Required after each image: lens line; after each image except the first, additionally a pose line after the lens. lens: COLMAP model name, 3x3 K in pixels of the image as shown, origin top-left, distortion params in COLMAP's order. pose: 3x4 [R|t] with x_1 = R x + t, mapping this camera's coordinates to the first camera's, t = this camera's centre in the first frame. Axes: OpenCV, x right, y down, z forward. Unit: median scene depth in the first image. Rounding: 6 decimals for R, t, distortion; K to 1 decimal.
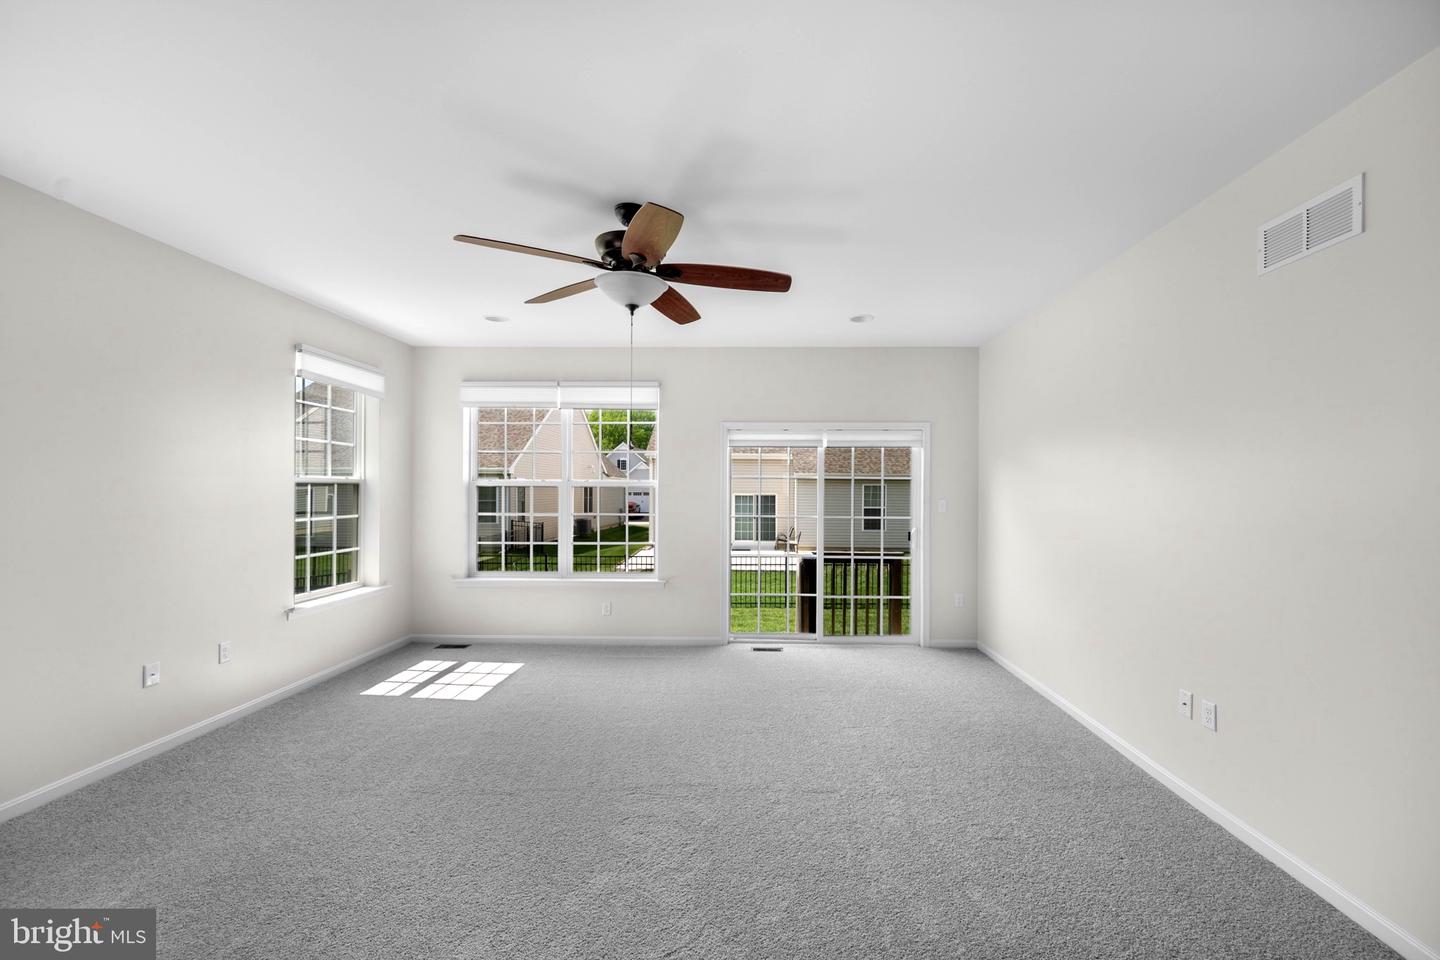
lens RADIAL K [[578.5, 0, 717.9], [0, 578.5, 491.4], [0, 0, 1]] dist [0.004409, 0.000011]
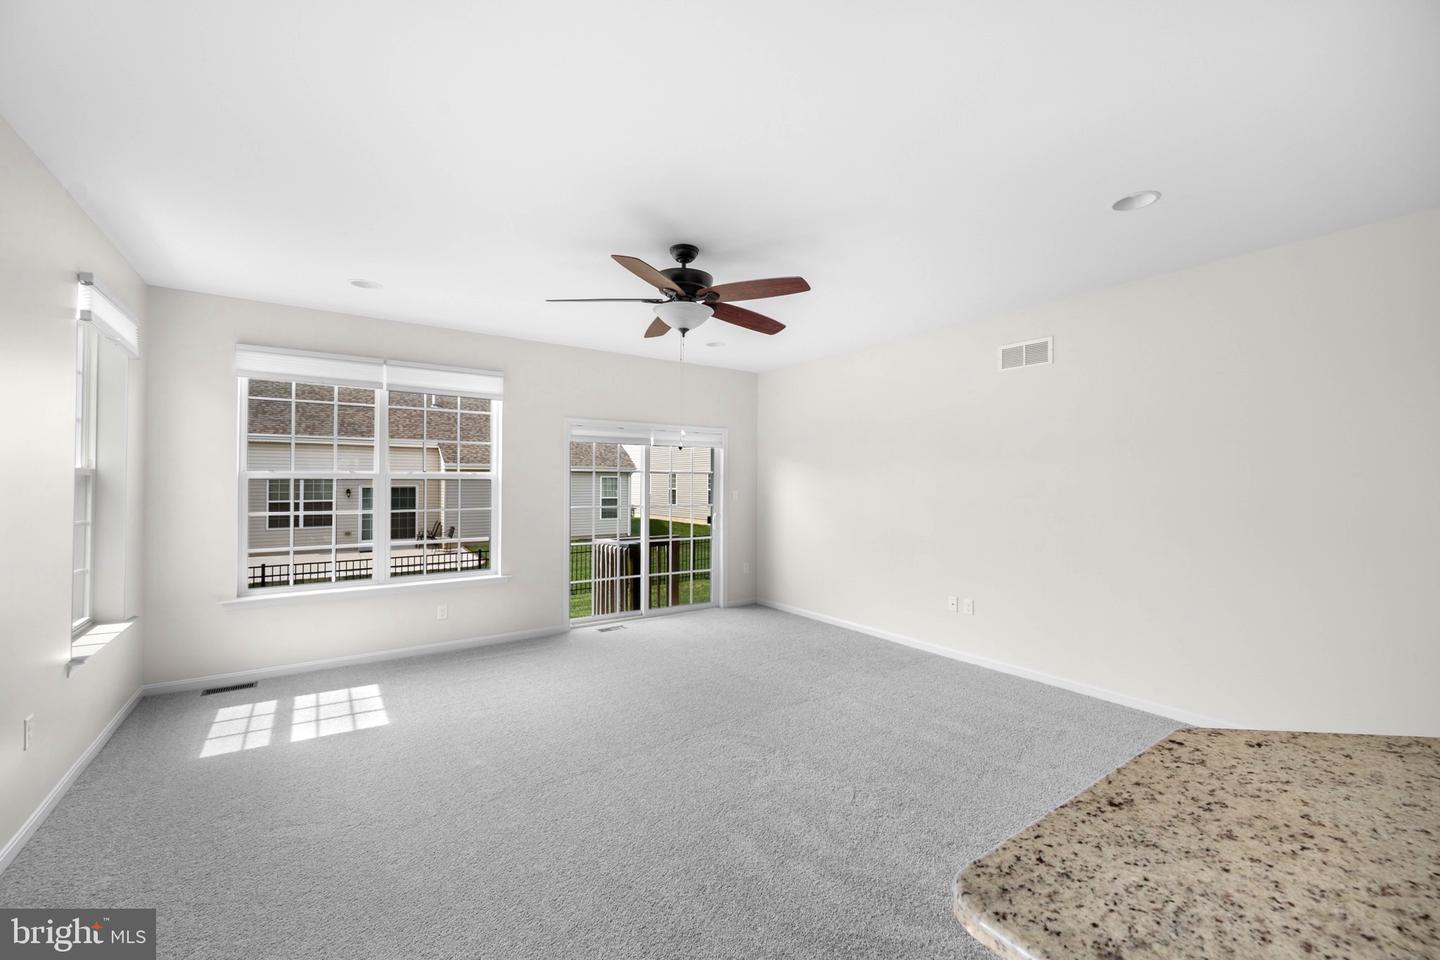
lens RADIAL K [[578.5, 0, 708.1], [0, 578.5, 474.8], [0, 0, 1]] dist [0.004409, 0.000011]
pose [[0.810166, 0.004920, 0.586180, -0.397572], [0.002846, 0.999920, -0.012327, -0.002960], [-0.586193, 0.011656, 0.810087, 0.004810]]
